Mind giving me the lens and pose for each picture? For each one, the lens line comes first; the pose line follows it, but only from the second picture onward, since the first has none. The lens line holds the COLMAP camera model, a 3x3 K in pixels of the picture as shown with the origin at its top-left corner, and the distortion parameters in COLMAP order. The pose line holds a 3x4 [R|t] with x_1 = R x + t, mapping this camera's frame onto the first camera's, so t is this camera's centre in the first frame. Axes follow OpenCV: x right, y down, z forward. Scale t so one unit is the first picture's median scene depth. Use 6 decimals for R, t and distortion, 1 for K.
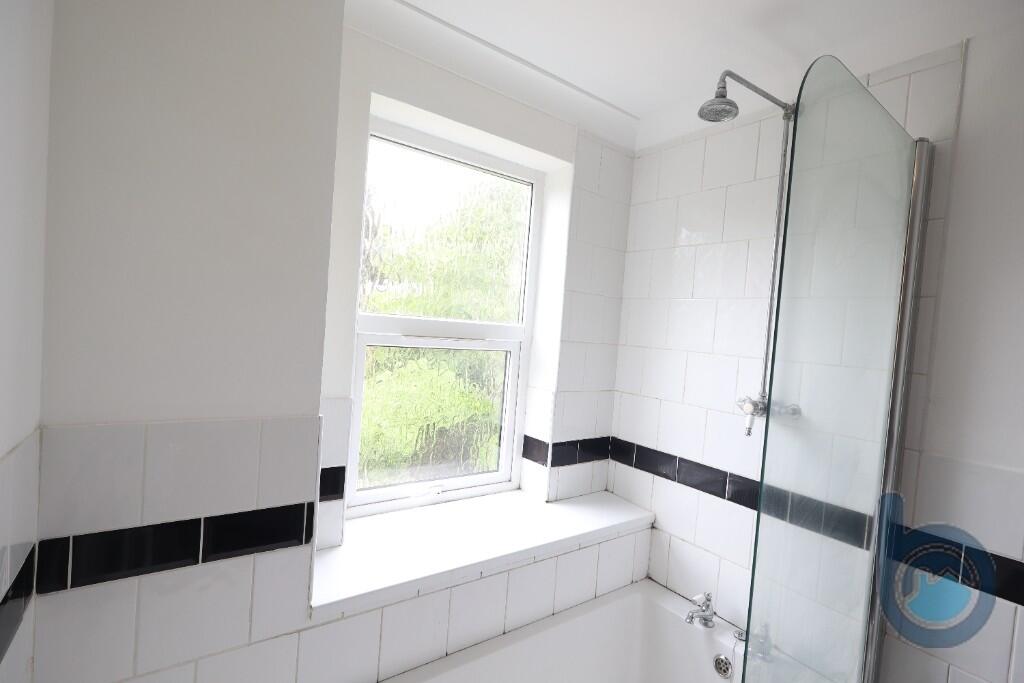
lens RADIAL K [[475.7, 0, 508.4], [0, 475.7, 344.5], [0, 0, 1]] dist [0.000790, 0.000897]
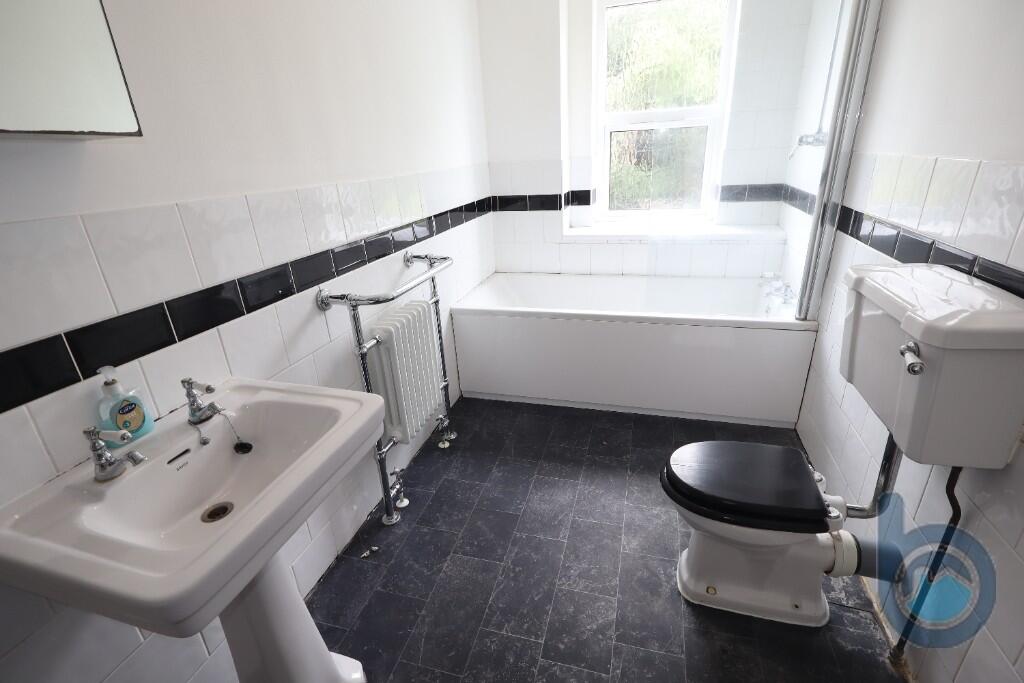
lens RADIAL K [[475.7, 0, 508.4], [0, 475.7, 344.5], [0, 0, 1]] dist [0.000790, 0.000897]
pose [[0.613980, 0.204699, -0.762317, 1.474962], [0.068416, 0.948352, 0.309756, 0.262591], [0.786351, -0.242338, 0.568264, -0.866971]]
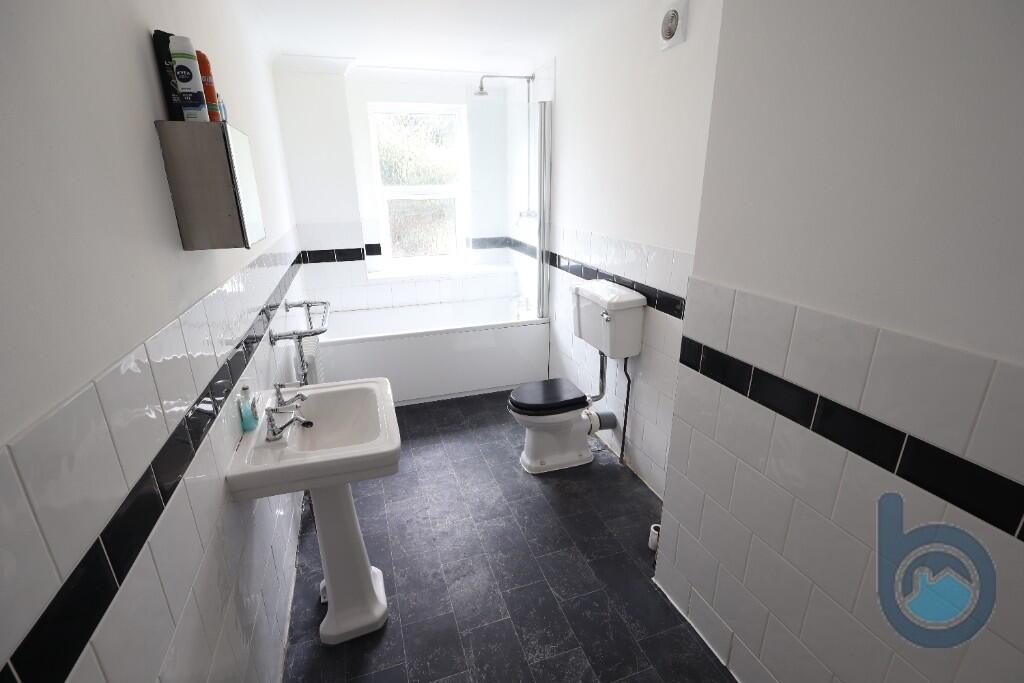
lens RADIAL K [[475.7, 0, 508.4], [0, 475.7, 344.5], [0, 0, 1]] dist [0.000790, 0.000897]
pose [[0.950627, 0.020913, -0.309630, 1.516145], [0.068763, 0.958731, 0.275872, 0.119911], [0.302621, -0.283543, 0.909958, -1.816838]]
